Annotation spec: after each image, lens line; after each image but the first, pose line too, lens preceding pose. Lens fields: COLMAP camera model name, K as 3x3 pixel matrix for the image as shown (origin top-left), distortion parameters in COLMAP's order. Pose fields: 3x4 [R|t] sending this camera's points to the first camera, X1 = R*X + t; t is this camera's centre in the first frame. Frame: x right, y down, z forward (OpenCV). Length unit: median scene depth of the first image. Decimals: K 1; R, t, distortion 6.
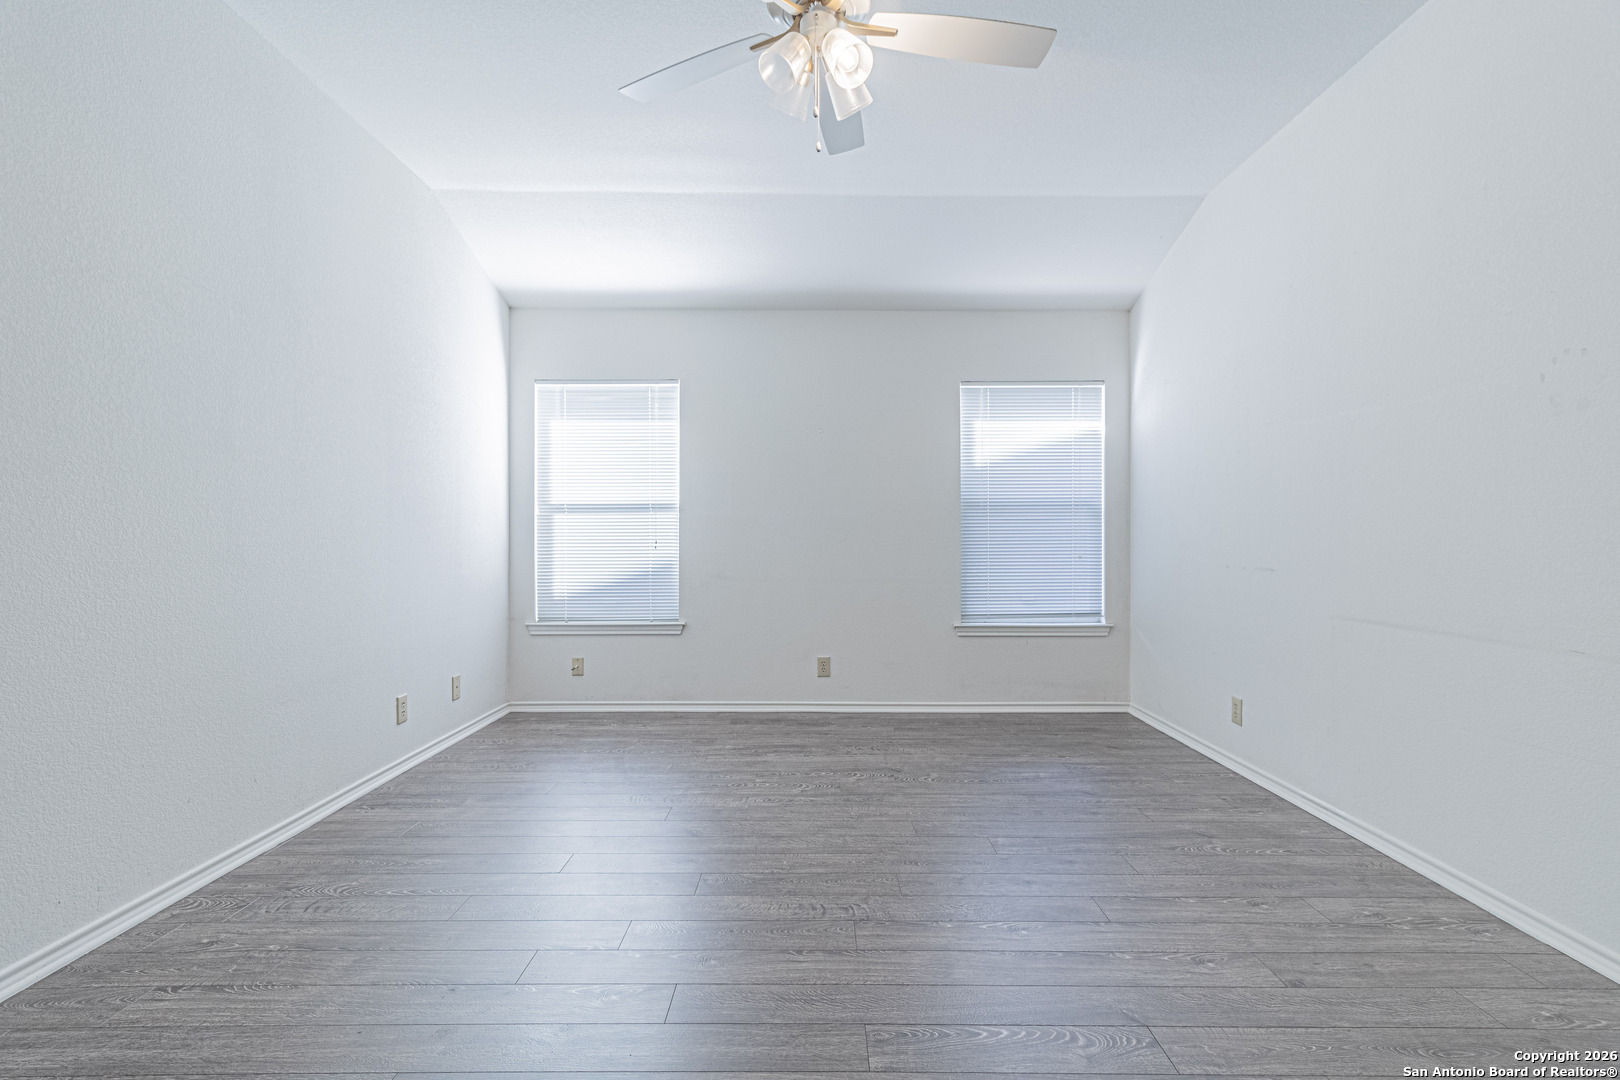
lens RADIAL K [[751.1, 0, 817.4], [0, 751.1, 537.3], [0, 0, 1]] dist [0.008480, 0.000363]
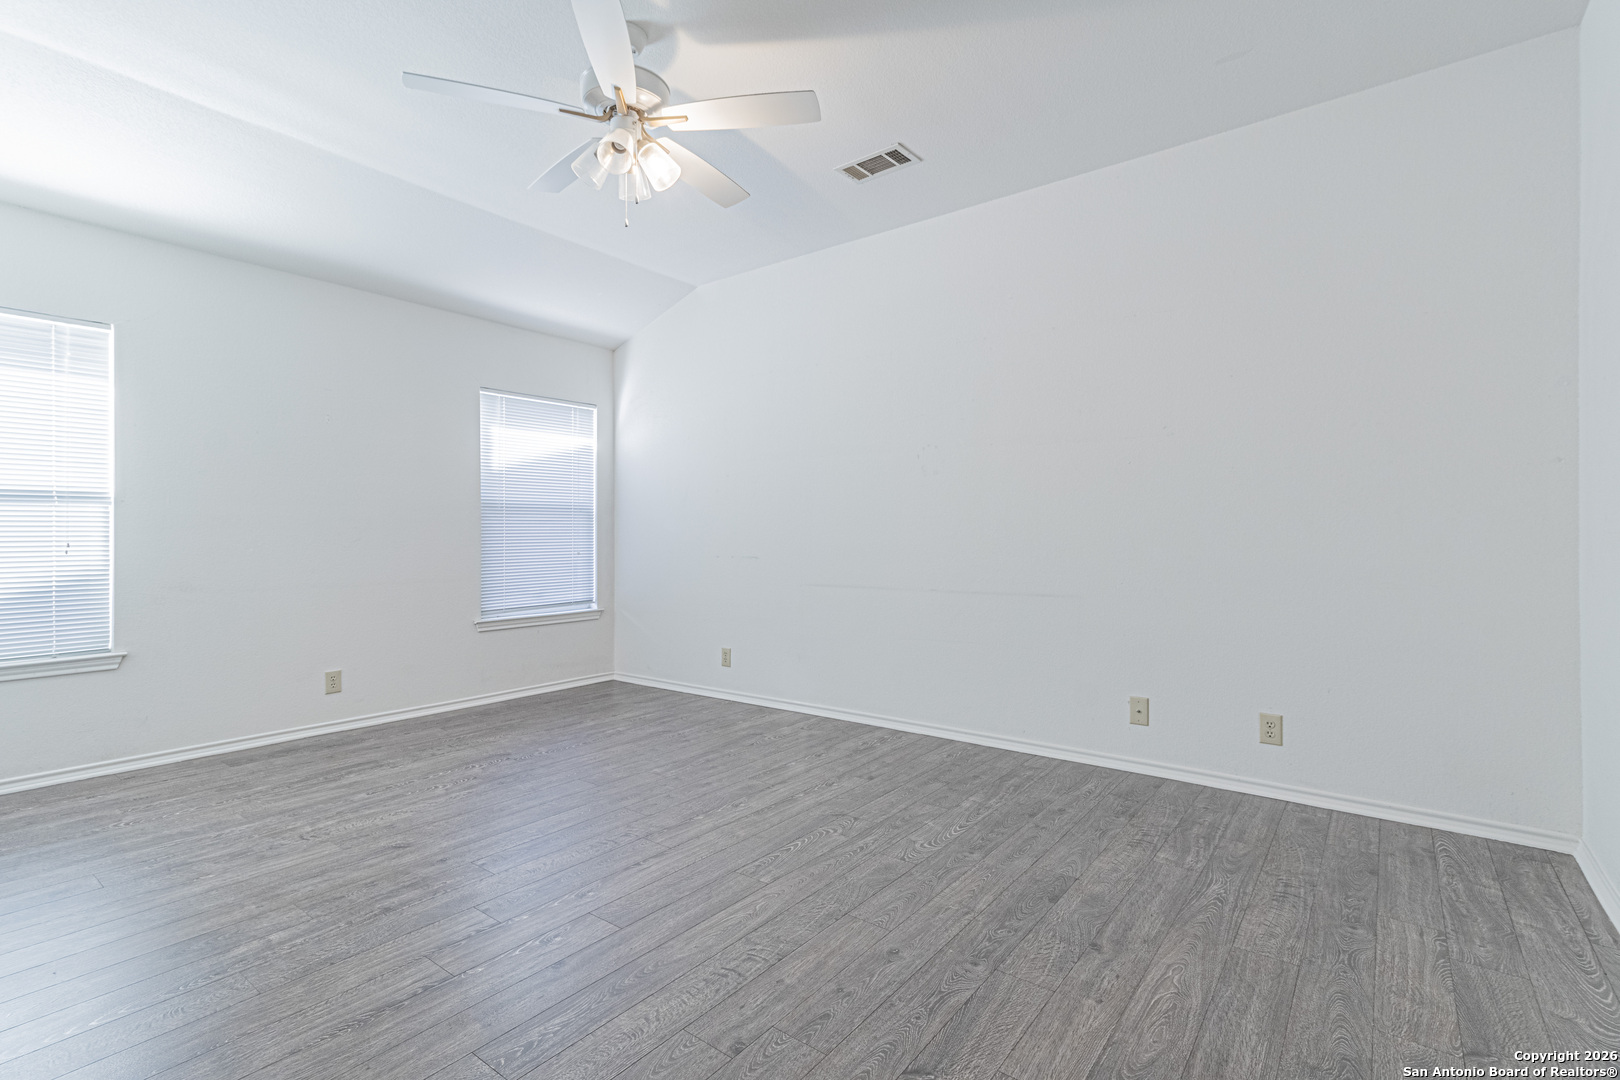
lens RADIAL K [[751.1, 0, 815.9], [0, 751.1, 537.2], [0, 0, 1]] dist [0.008480, 0.000363]
pose [[0.608646, -0.004027, 0.793432, -0.357408], [0.003093, 0.999992, 0.002703, -0.000526], [-0.793436, 0.000809, 0.608653, -0.002556]]
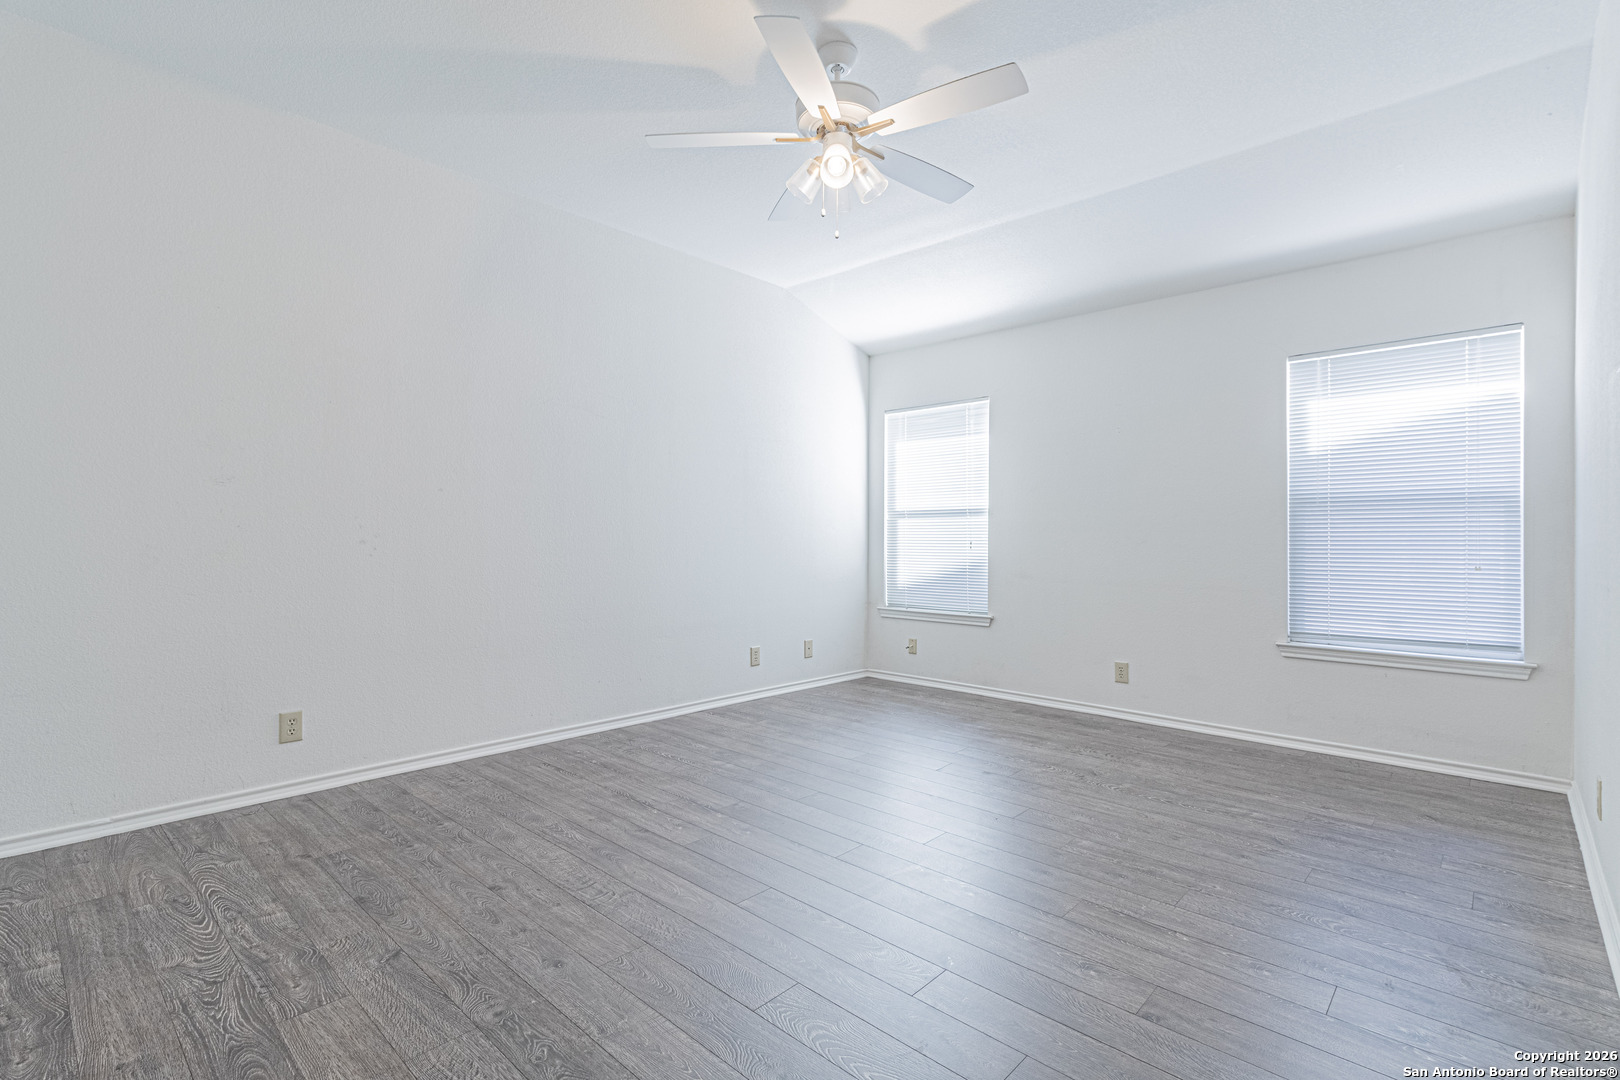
lens RADIAL K [[751.1, 0, 811.8], [0, 751.1, 536.0], [0, 0, 1]] dist [0.008480, 0.000363]
pose [[0.732288, 0.002078, -0.680992, 0.381855], [-0.006757, 0.999968, -0.004215, 0.002575], [0.680961, 0.007688, 0.732279, 0.013184]]
